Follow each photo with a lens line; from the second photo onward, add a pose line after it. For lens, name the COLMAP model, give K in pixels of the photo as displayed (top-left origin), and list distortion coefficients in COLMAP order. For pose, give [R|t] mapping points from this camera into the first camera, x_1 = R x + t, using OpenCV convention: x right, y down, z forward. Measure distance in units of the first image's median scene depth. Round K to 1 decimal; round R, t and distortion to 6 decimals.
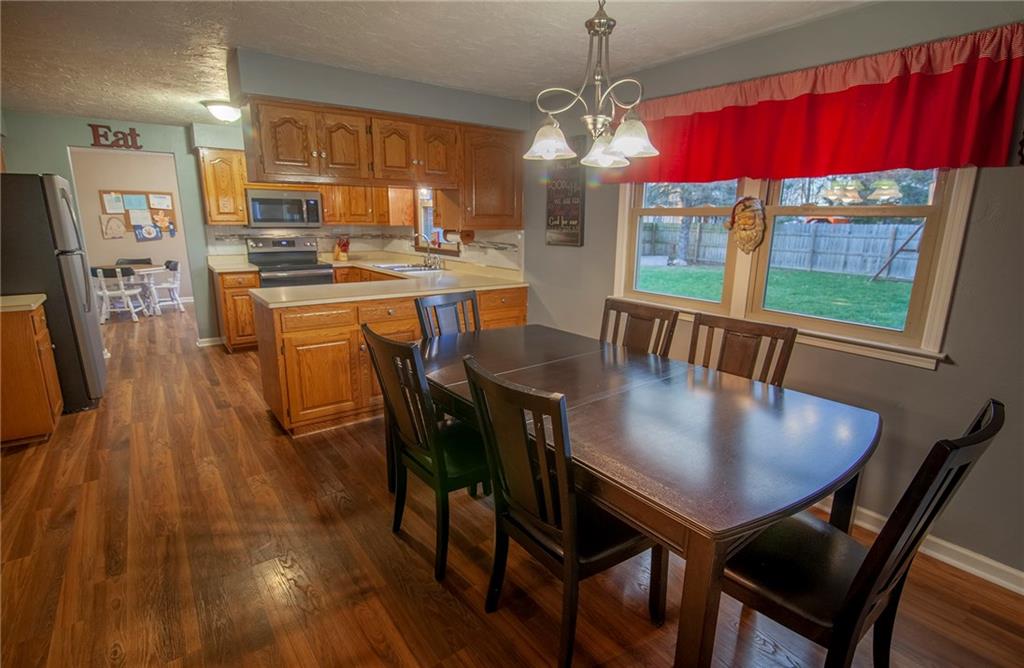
lens RADIAL K [[486.9, 0, 518.1], [0, 486.9, 330.6], [0, 0, 1]] dist [-0.014968, -0.000529]
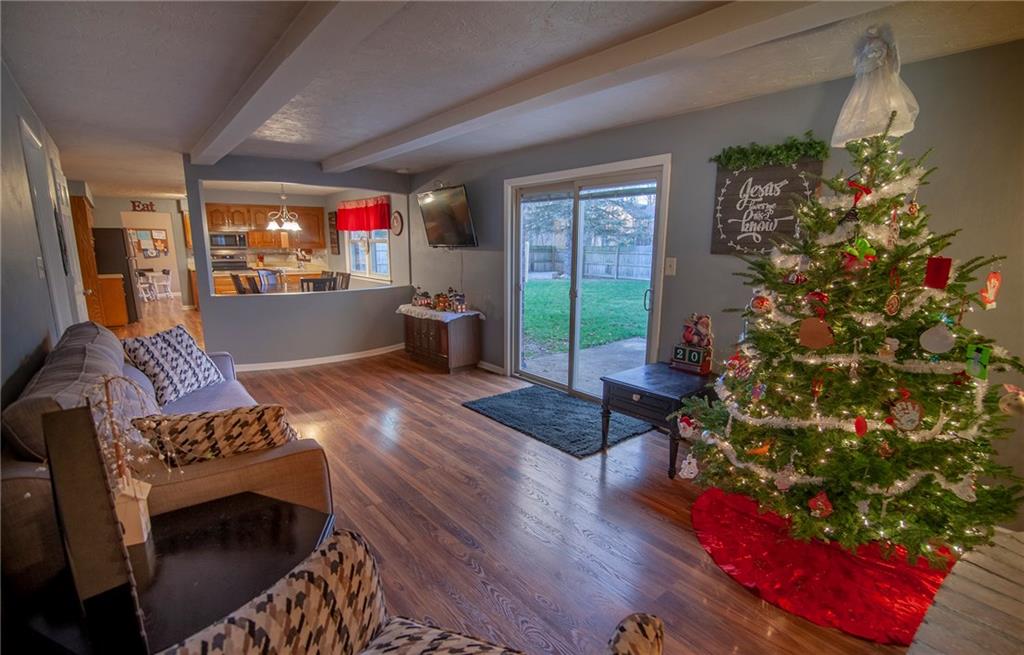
lens RADIAL K [[486.9, 0, 516.3], [0, 486.9, 342.4], [0, 0, 1]] dist [-0.014968, -0.000529]
pose [[0.999574, -0.010902, 0.027090, 0.630364], [0.011553, 0.999645, -0.024005, 0.225875], [-0.026818, 0.024308, 0.999345, -0.979907]]
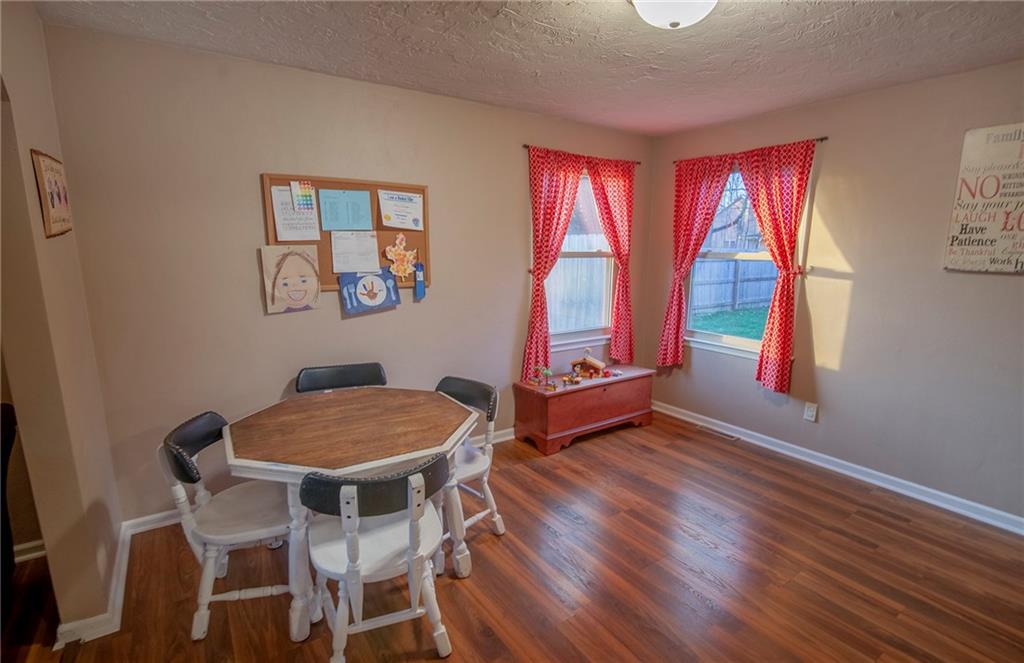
lens RADIAL K [[486.9, 0, 516.1], [0, 486.9, 341.3], [0, 0, 1]] dist [-0.014968, -0.000529]
pose [[0.999088, -0.001082, -0.042688, -0.892482], [-0.000264, 0.999503, -0.031521, -0.214879], [0.042701, 0.031503, 0.998591, 0.881912]]
